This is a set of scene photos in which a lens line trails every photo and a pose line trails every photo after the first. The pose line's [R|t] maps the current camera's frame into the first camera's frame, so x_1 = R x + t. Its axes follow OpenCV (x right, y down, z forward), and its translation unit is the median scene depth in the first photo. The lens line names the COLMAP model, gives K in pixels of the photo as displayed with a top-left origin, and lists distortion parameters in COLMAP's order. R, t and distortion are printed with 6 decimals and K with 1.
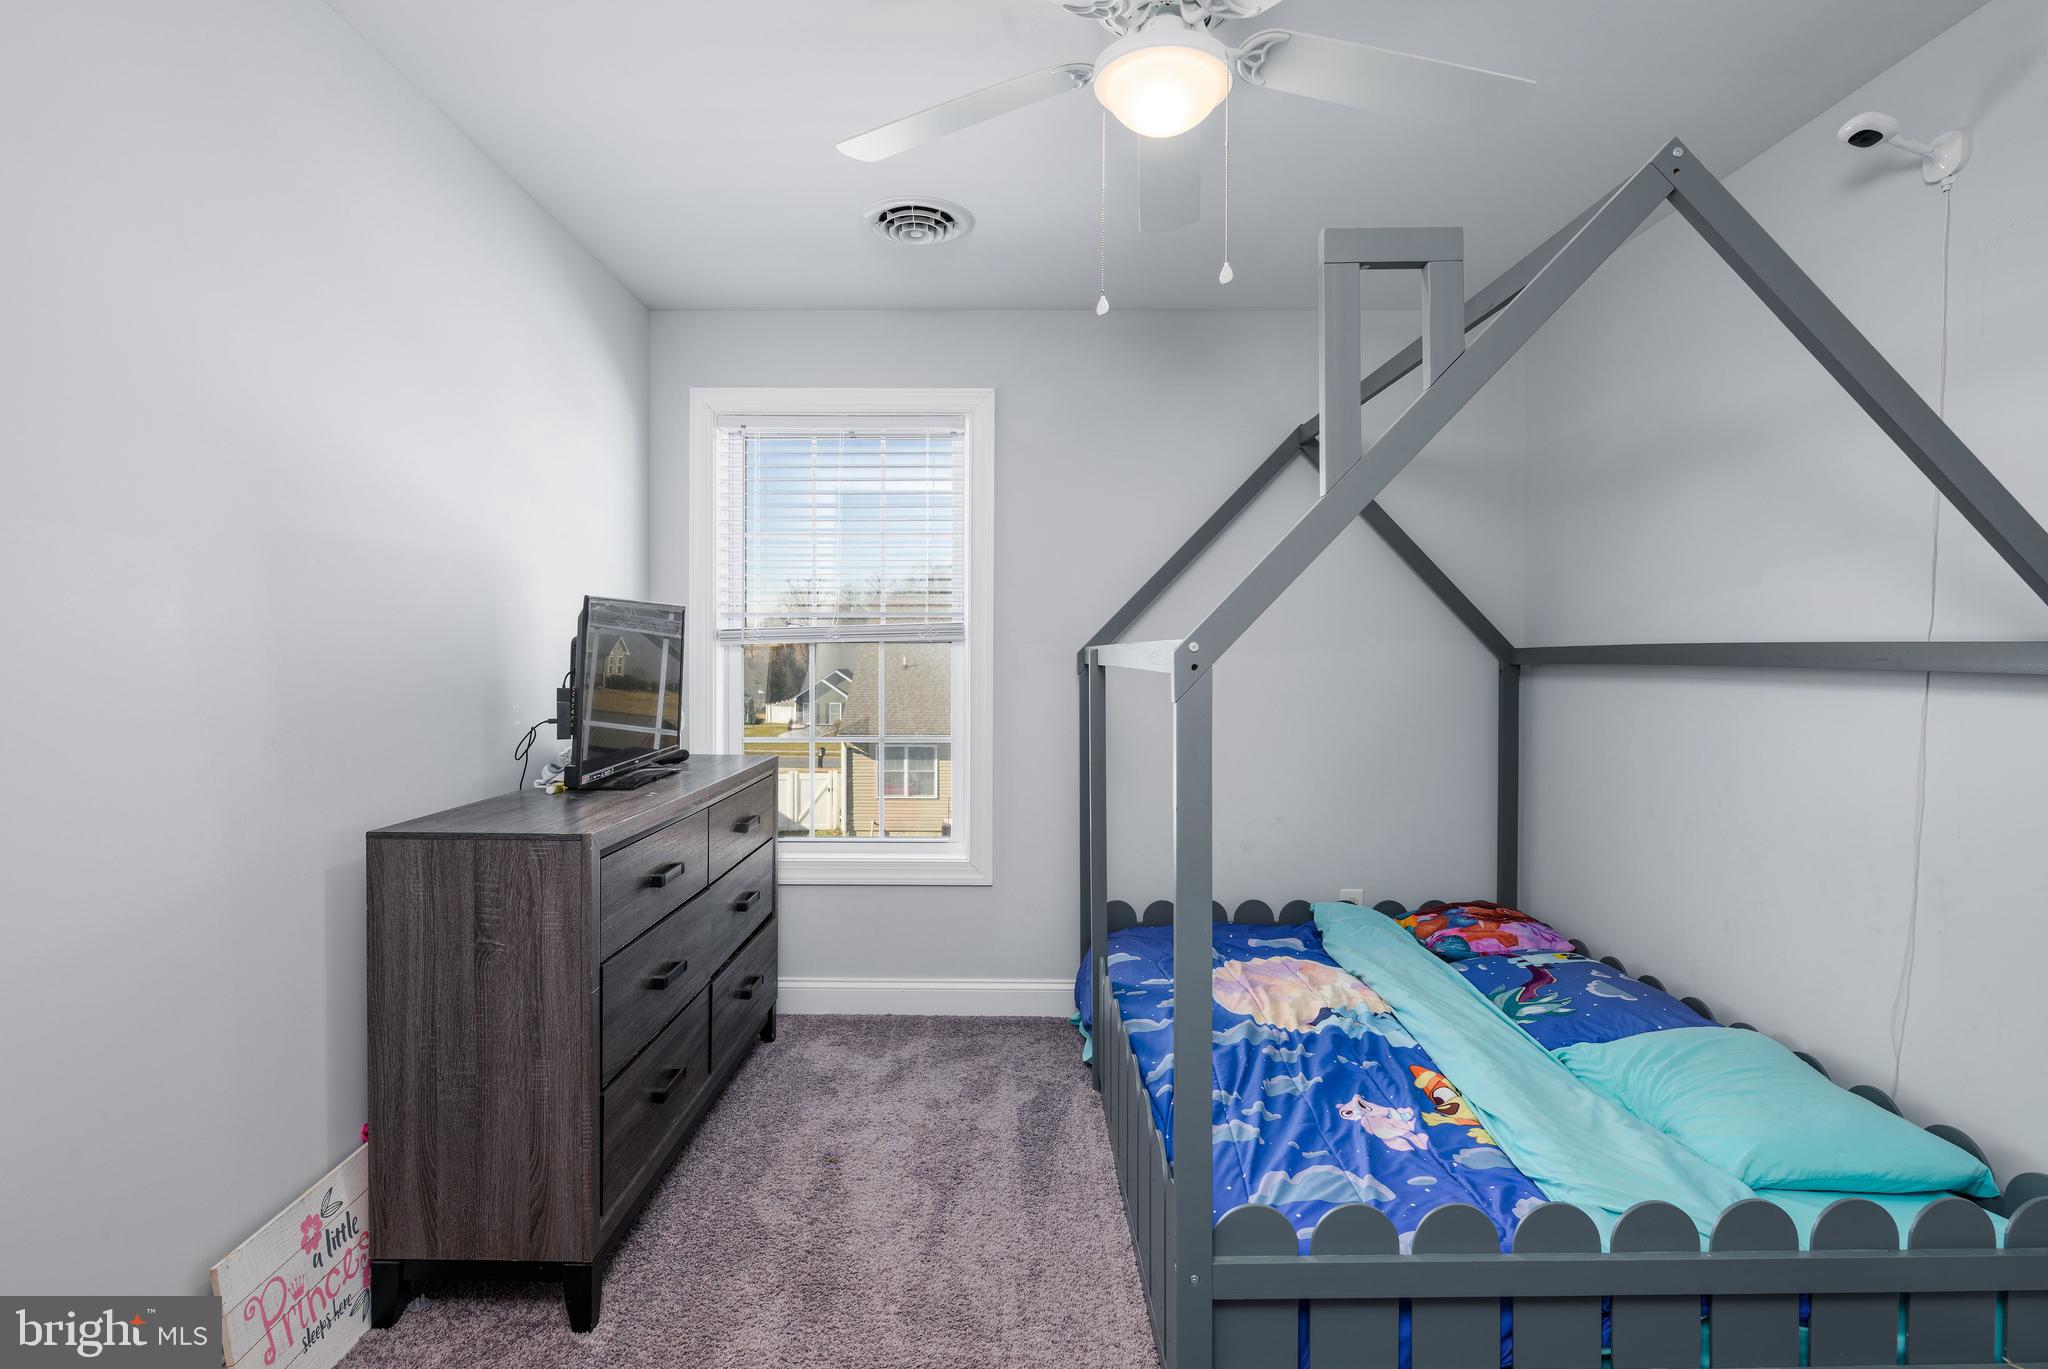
lens RADIAL K [[1053.9, 0, 1030.8], [0, 1053.9, 653.4], [0, 0, 1]] dist [0.001076, -0.000083]
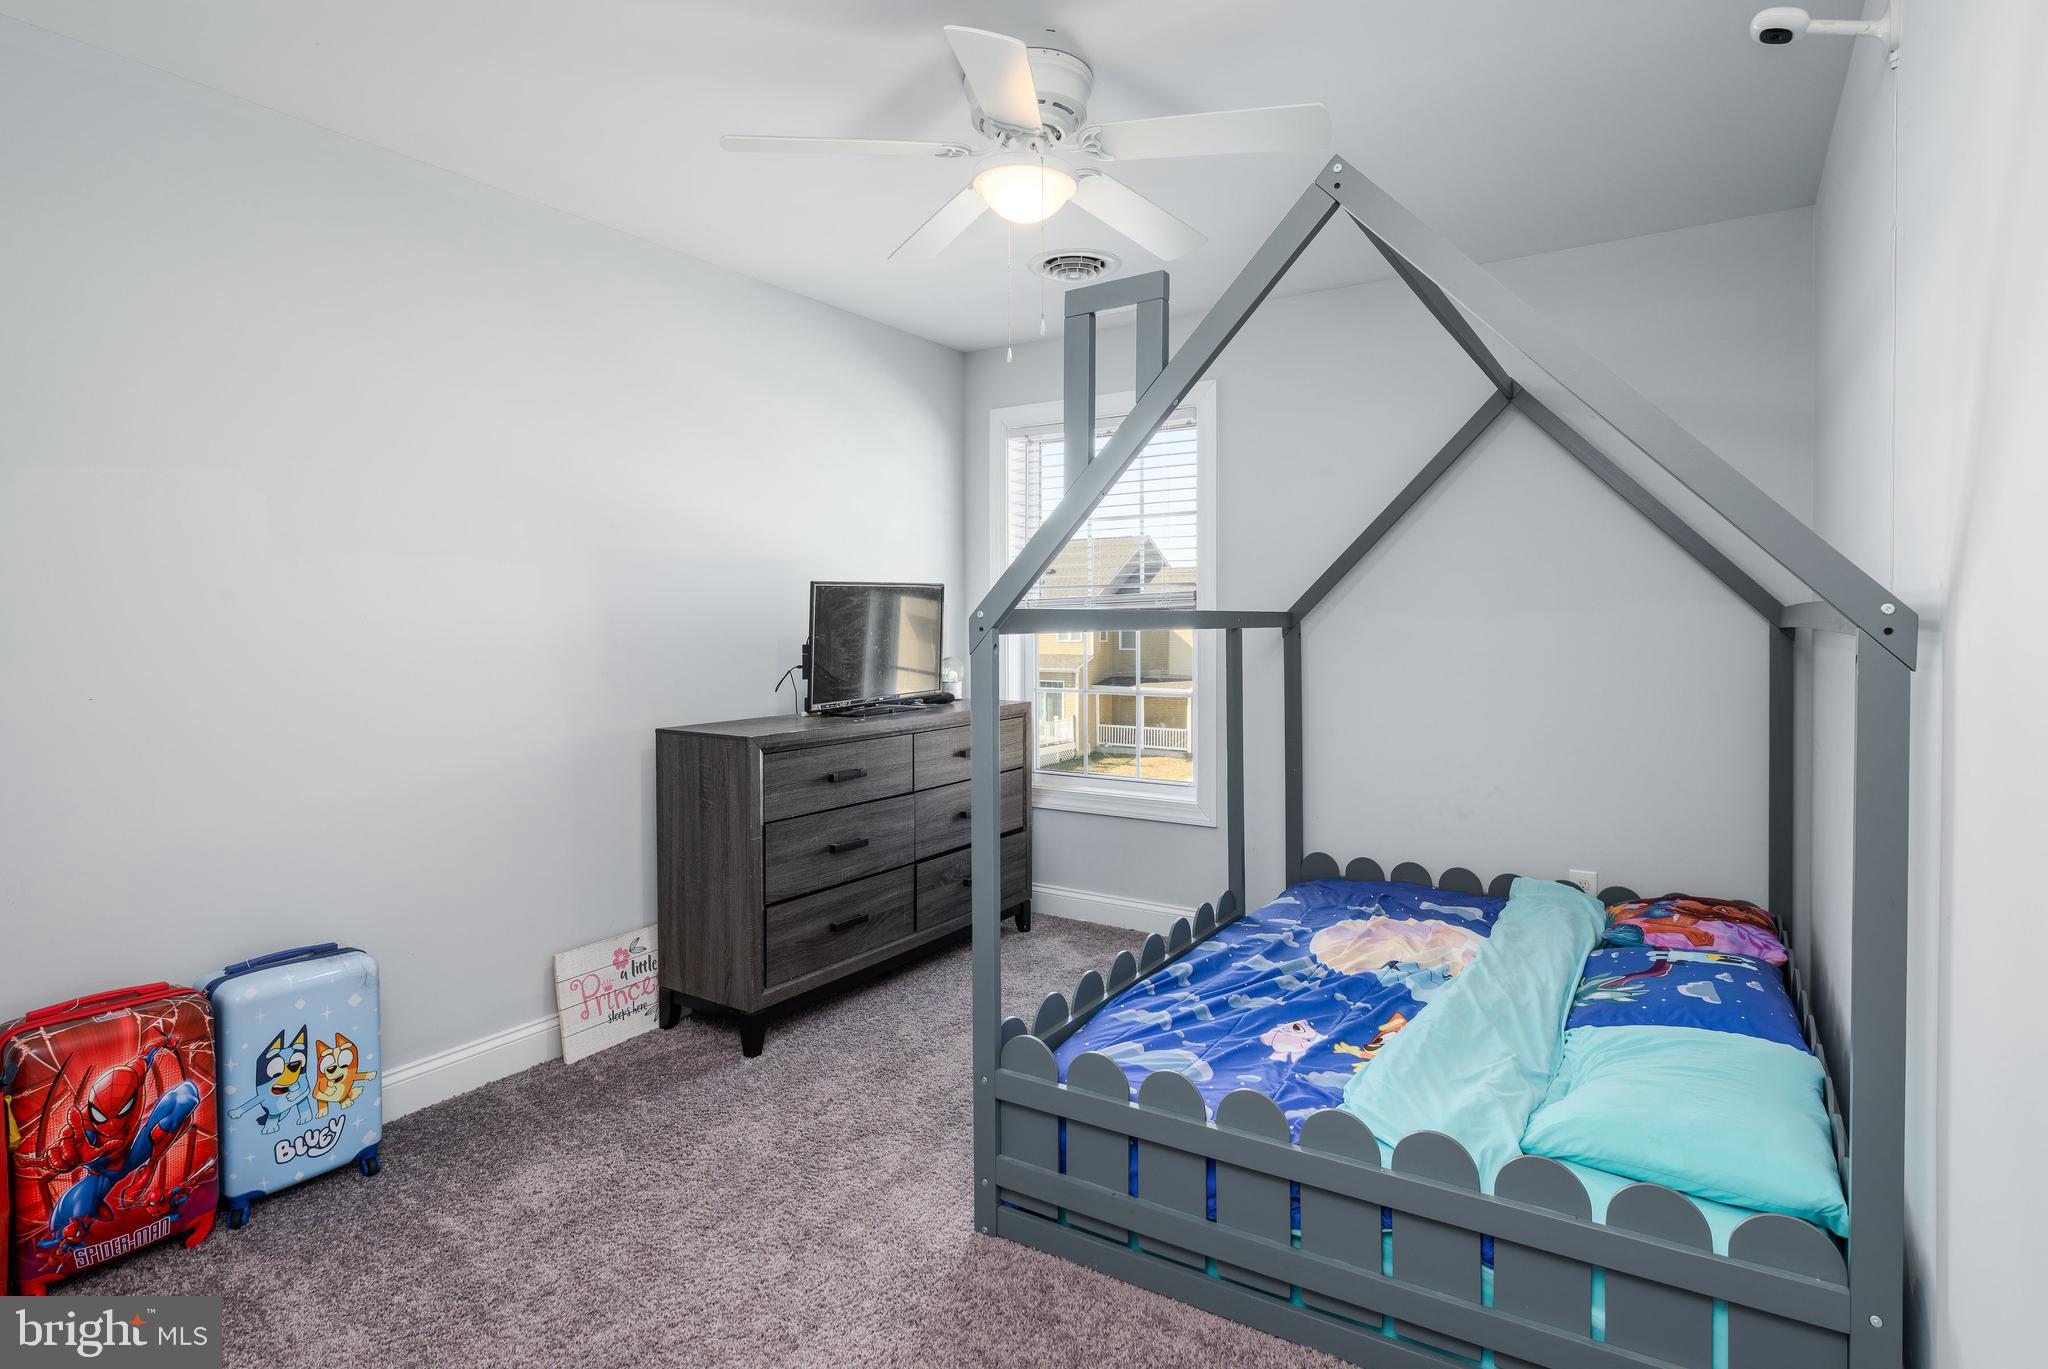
lens RADIAL K [[1070.3, 0, 1028.2], [0, 1070.3, 616.5], [0, 0, 1]] dist [0.000636, -0.000301]
pose [[0.842945, -0.006171, -0.537965, 0.767885], [0.005124, 0.999981, -0.003441, 0.001665], [0.537976, 0.000144, 0.842960, -0.106454]]
